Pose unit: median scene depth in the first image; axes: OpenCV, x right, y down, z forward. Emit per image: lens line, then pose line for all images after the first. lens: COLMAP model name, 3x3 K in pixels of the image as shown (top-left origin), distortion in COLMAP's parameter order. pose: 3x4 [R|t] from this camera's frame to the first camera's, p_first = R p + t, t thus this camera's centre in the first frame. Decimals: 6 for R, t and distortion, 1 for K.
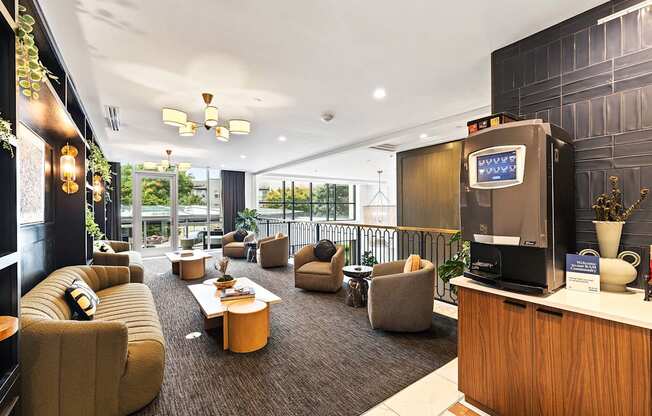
lens RADIAL K [[277.6, 0, 328.5], [0, 277.6, 207.5], [0, 0, 1]] dist [-0.004831, -0.000378]
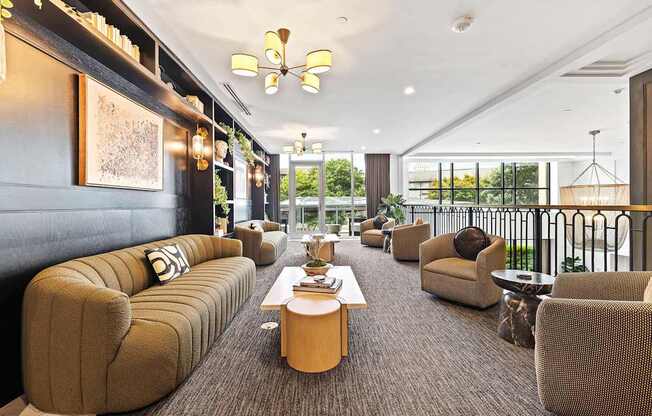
lens RADIAL K [[277.6, 0, 323.0], [0, 277.6, 205.4], [0, 0, 1]] dist [-0.004831, -0.000378]
pose [[0.820563, 0.003468, -0.571546, 0.082420], [0.003446, 0.999933, 0.011016, 0.062509], [0.571546, -0.011009, 0.820496, 0.281418]]
